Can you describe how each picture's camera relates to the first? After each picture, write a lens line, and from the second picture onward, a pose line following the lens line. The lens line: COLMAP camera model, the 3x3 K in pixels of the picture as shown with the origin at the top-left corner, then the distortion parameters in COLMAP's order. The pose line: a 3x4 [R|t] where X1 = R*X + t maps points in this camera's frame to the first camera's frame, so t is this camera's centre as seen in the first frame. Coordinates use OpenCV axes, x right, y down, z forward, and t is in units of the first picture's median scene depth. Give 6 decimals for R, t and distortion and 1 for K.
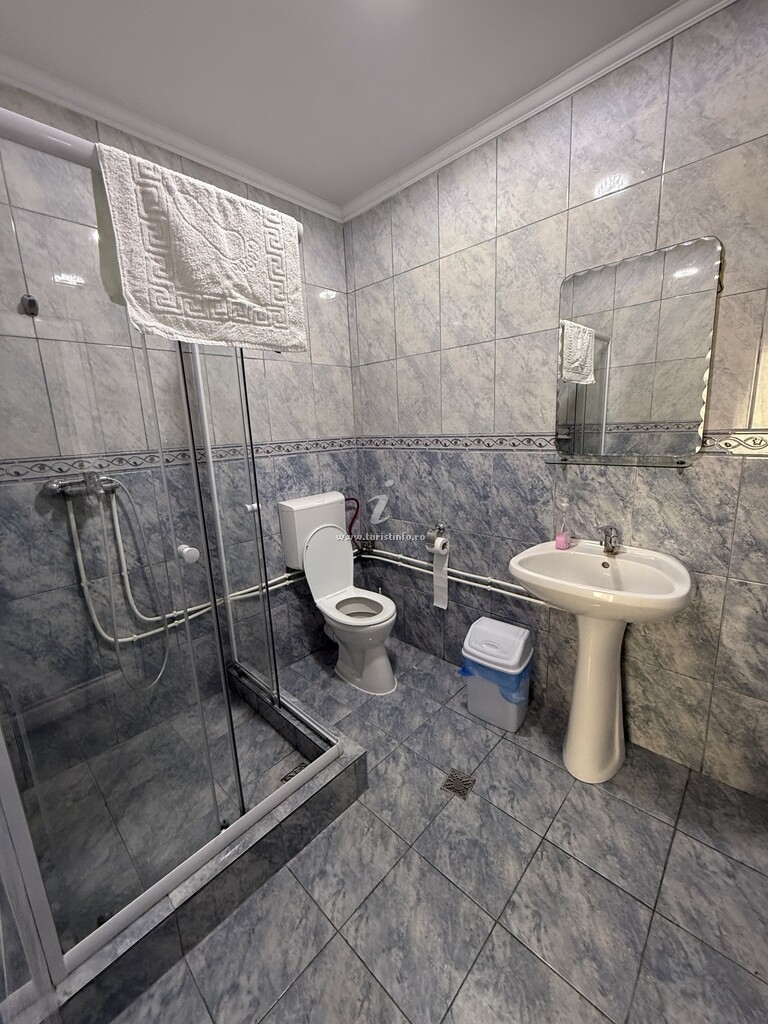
lens RADIAL K [[410.7, 0, 384.7], [0, 410.7, 506.2], [0, 0, 1]] dist [-0.000217, -0.000051]
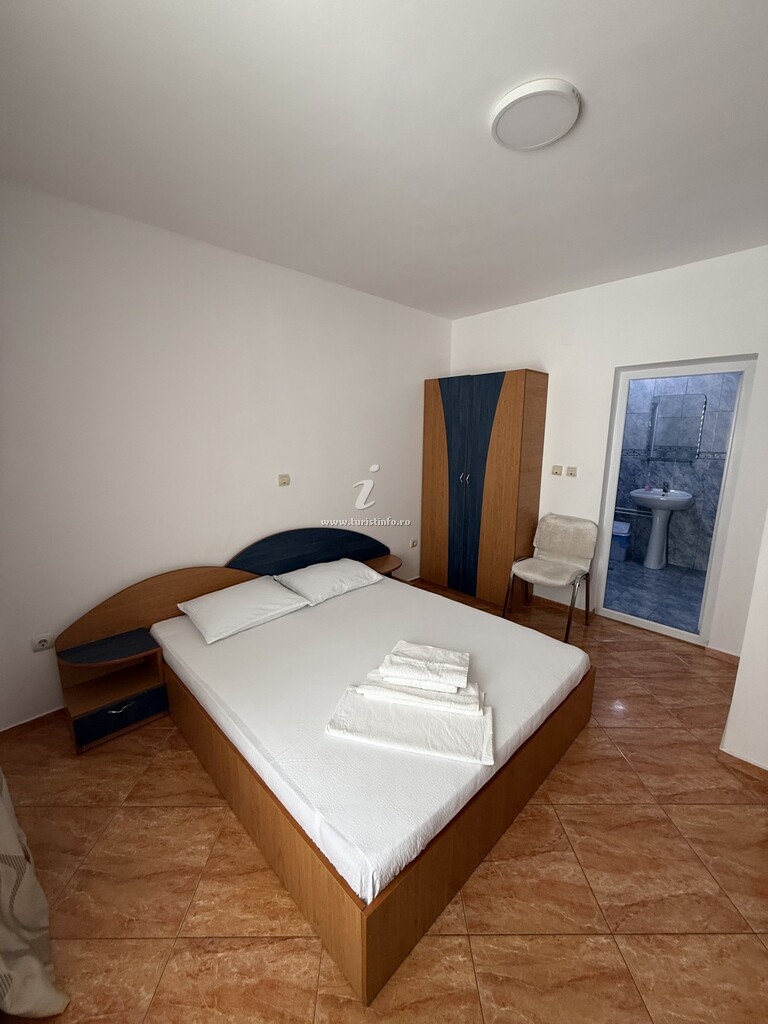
lens RADIAL K [[410.7, 0, 384.3], [0, 410.7, 511.7], [0, 0, 1]] dist [-0.000217, -0.000051]
pose [[0.998673, 0.048161, -0.018235, -1.440241], [-0.048254, 0.998824, -0.004692, 0.381828], [0.017988, 0.005566, 0.999823, -2.032864]]
